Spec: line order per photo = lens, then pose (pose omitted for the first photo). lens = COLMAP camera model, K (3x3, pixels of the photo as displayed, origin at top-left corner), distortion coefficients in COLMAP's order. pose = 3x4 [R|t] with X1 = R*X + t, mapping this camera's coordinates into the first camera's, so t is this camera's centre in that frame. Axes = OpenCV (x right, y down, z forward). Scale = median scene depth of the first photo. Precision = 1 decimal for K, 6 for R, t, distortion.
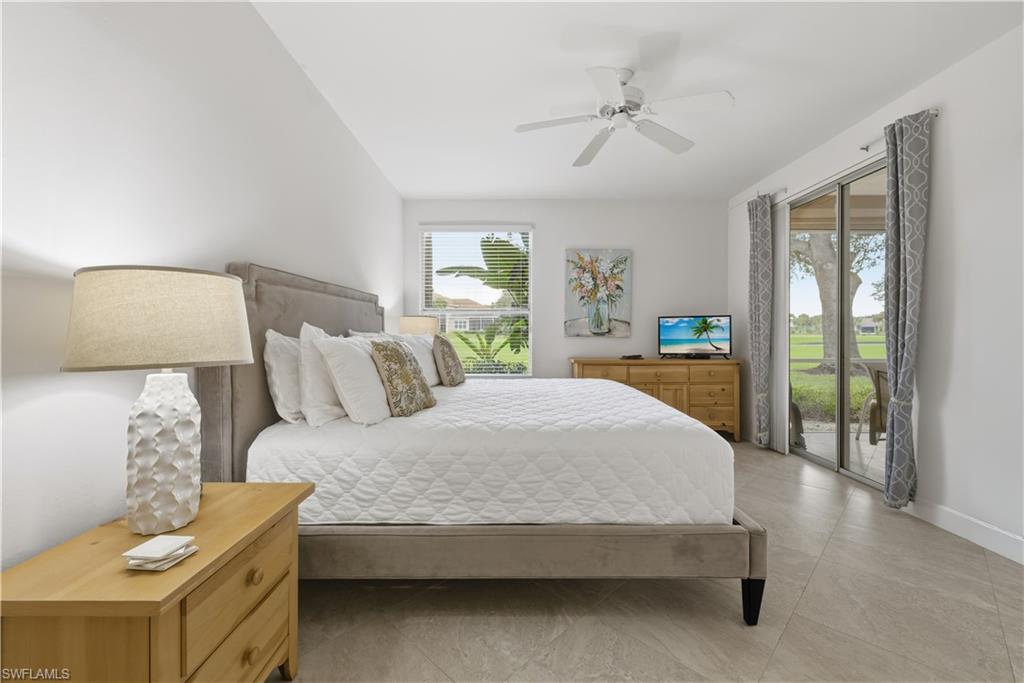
lens RADIAL K [[424.7, 0, 503.7], [0, 424.7, 335.6], [0, 0, 1]] dist [0.002009, 0.000816]
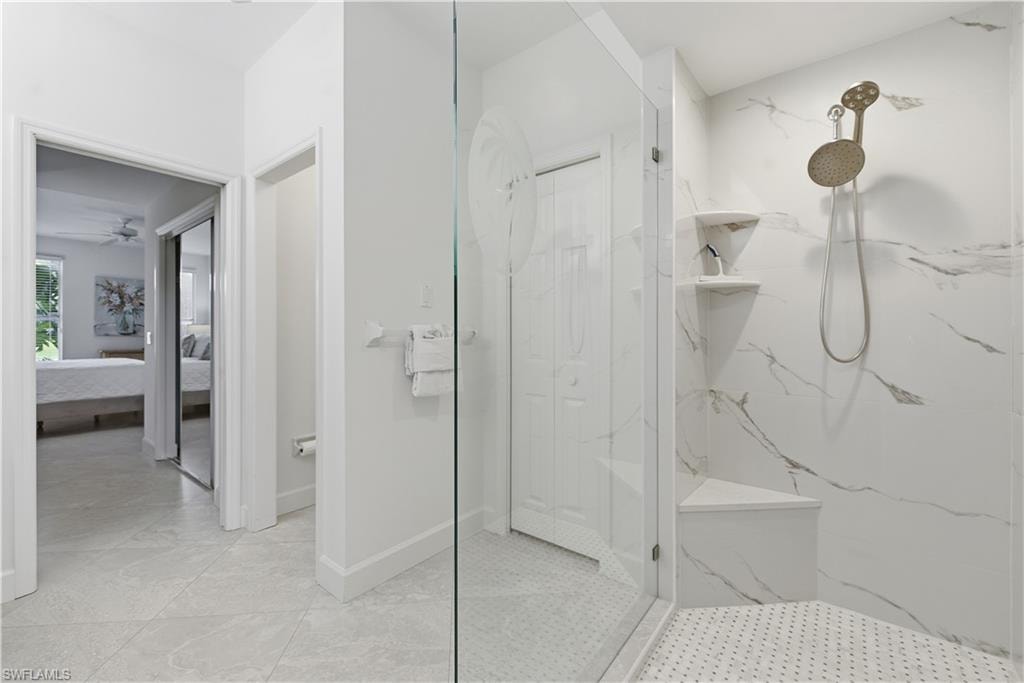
lens RADIAL K [[424.7, 0, 508.1], [0, 424.7, 333.0], [0, 0, 1]] dist [0.002009, 0.000816]
pose [[0.625423, 0.000100, 0.780286, -0.114864], [0.005074, 0.999978, -0.004195, 0.006118], [-0.780269, 0.006583, 0.625409, -1.078491]]
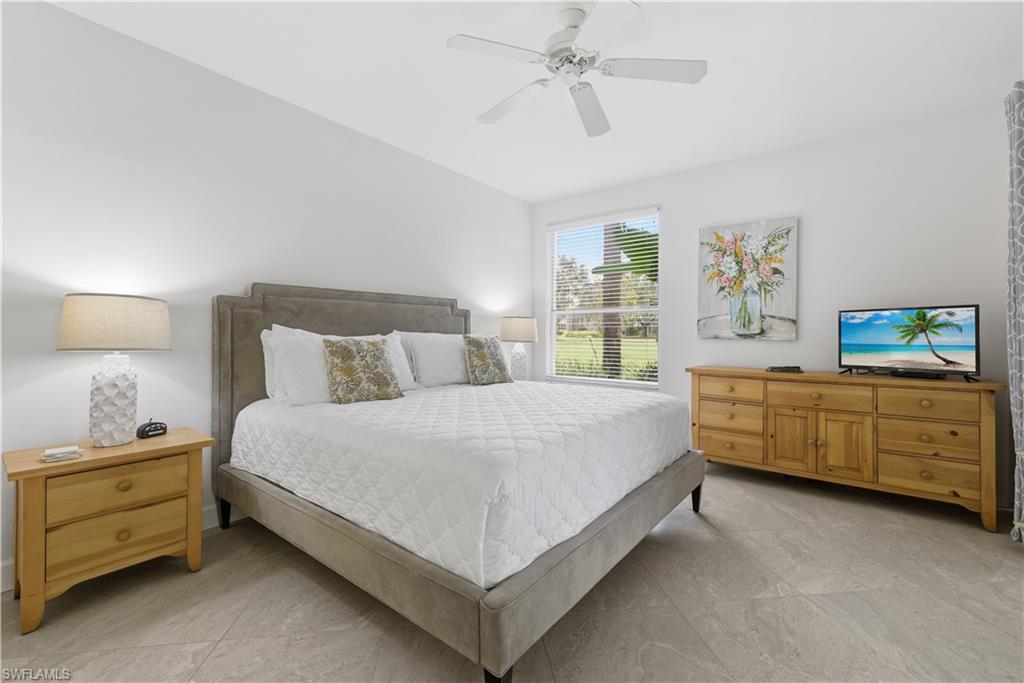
lens RADIAL K [[424.7, 0, 502.4], [0, 424.7, 334.9], [0, 0, 1]] dist [0.002009, 0.000816]
pose [[0.788025, 0.006425, -0.615610, 0.360539], [-0.008837, 0.999961, -0.000875, -0.000921], [0.615580, 0.006129, 0.788050, 0.149535]]
